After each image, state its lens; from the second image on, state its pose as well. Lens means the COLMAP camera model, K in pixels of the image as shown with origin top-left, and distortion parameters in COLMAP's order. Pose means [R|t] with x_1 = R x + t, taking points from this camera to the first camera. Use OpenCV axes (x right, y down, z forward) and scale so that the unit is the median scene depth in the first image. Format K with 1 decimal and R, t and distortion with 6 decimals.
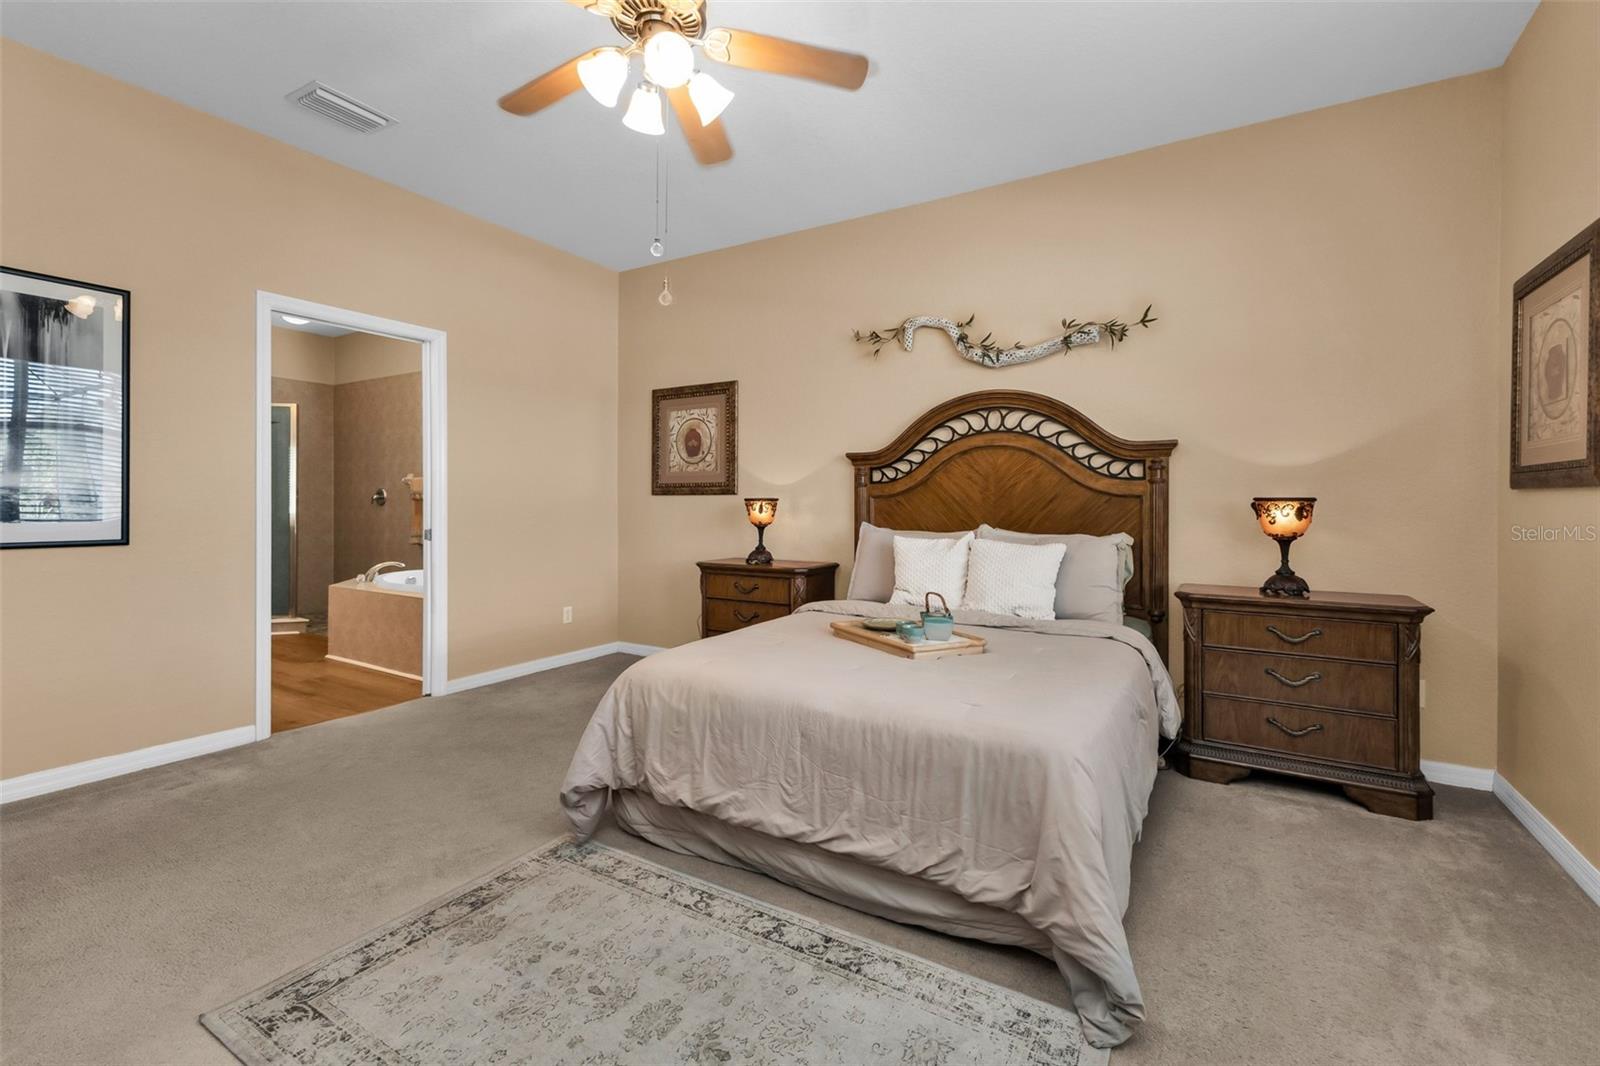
lens RADIAL K [[702.4, 0, 800.0], [0, 702.4, 504.2], [0, 0, 1]] dist [0.007904, -0.001590]
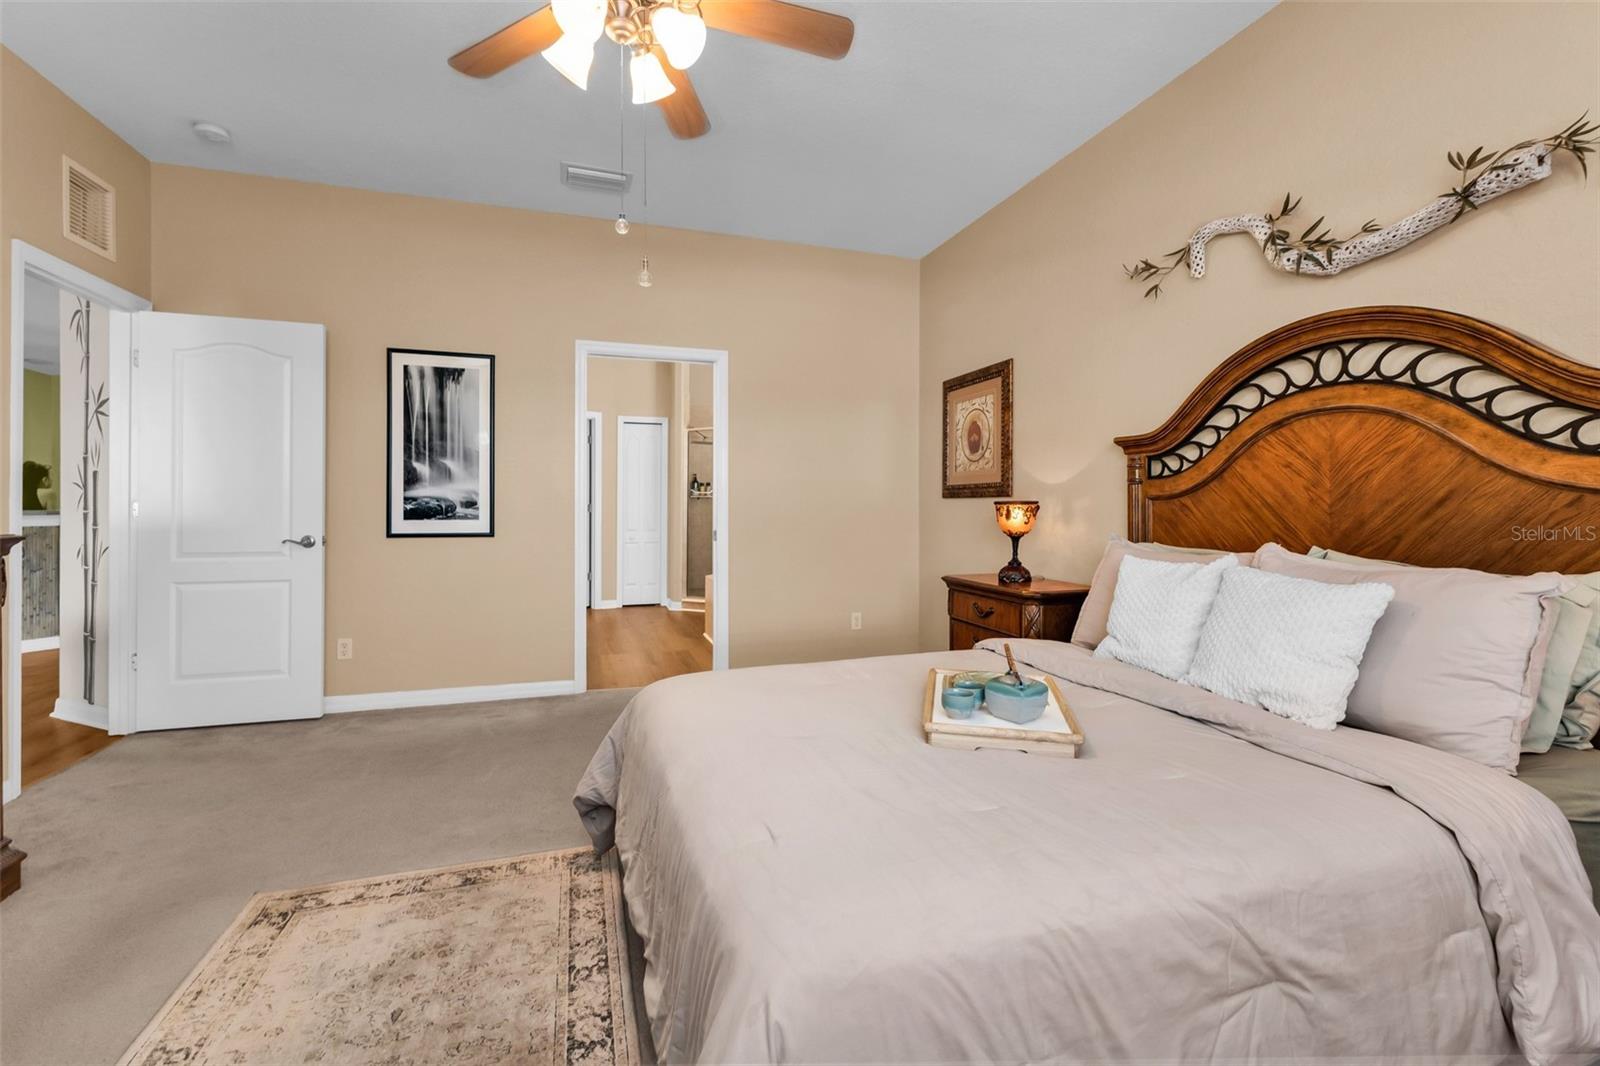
lens RADIAL K [[702.4, 0, 805.9], [0, 702.4, 505.8], [0, 0, 1]] dist [0.007904, -0.001590]
pose [[0.758470, -0.000822, -0.651708, 0.321992], [-0.001529, 0.999994, -0.003041, -0.000272], [0.651706, 0.003303, 0.758464, 0.267175]]
